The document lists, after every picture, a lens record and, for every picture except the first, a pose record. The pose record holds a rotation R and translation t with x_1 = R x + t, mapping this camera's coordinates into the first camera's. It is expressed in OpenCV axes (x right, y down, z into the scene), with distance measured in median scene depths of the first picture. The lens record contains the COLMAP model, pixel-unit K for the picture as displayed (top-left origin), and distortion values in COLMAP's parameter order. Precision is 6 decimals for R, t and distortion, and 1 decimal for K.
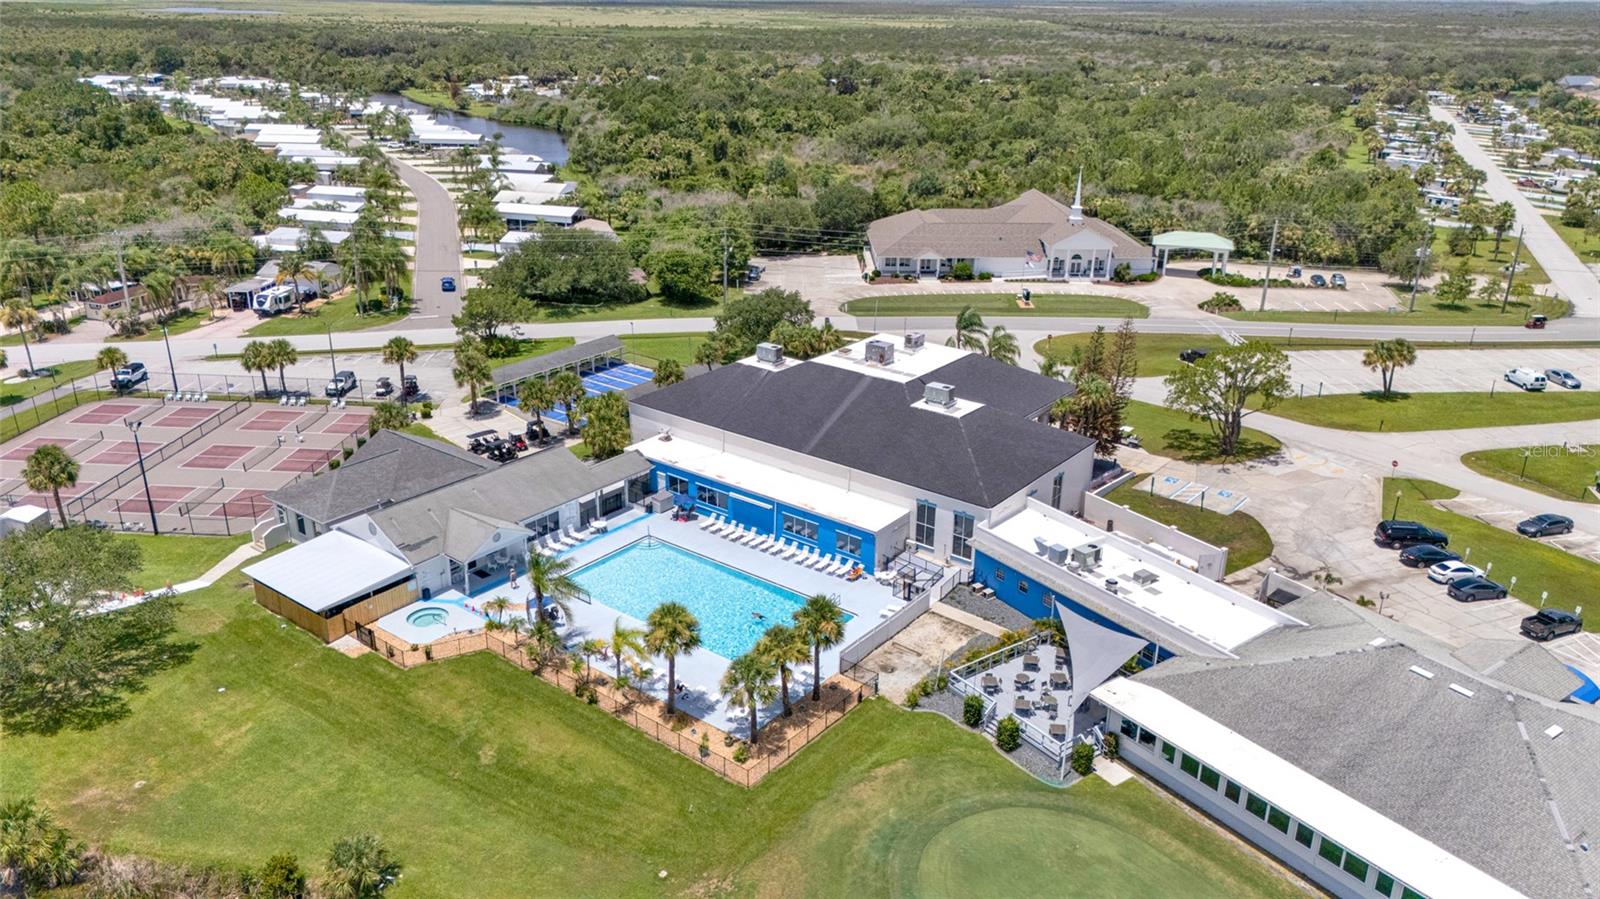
lens RADIAL K [[1176.0, 0, 796.3], [0, 1176.0, 467.9], [0, 0, 1]] dist [0.029616, 0.002583]
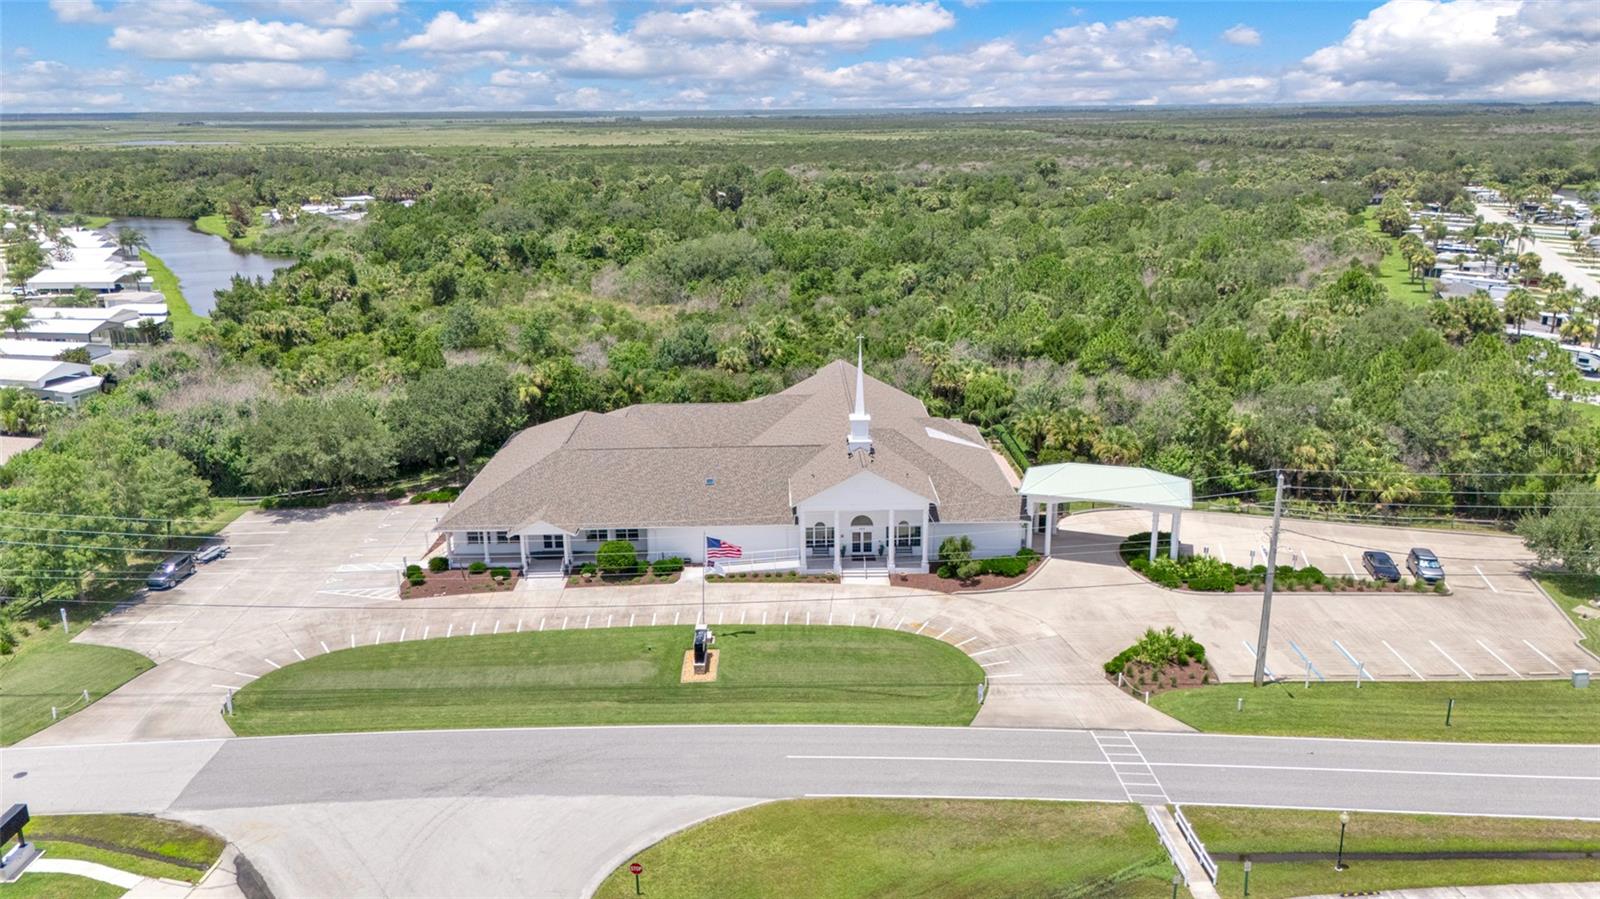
lens RADIAL K [[1195.1, 0, 800.0], [0, 1195.1, 449.5], [0, 0, 1]] dist [0.040389, -0.005589]
pose [[0.999669, -0.024393, -0.008177, 0.132894], [0.023345, 0.993645, -0.110112, -0.095066], [0.010811, 0.109884, 0.993886, 0.318138]]
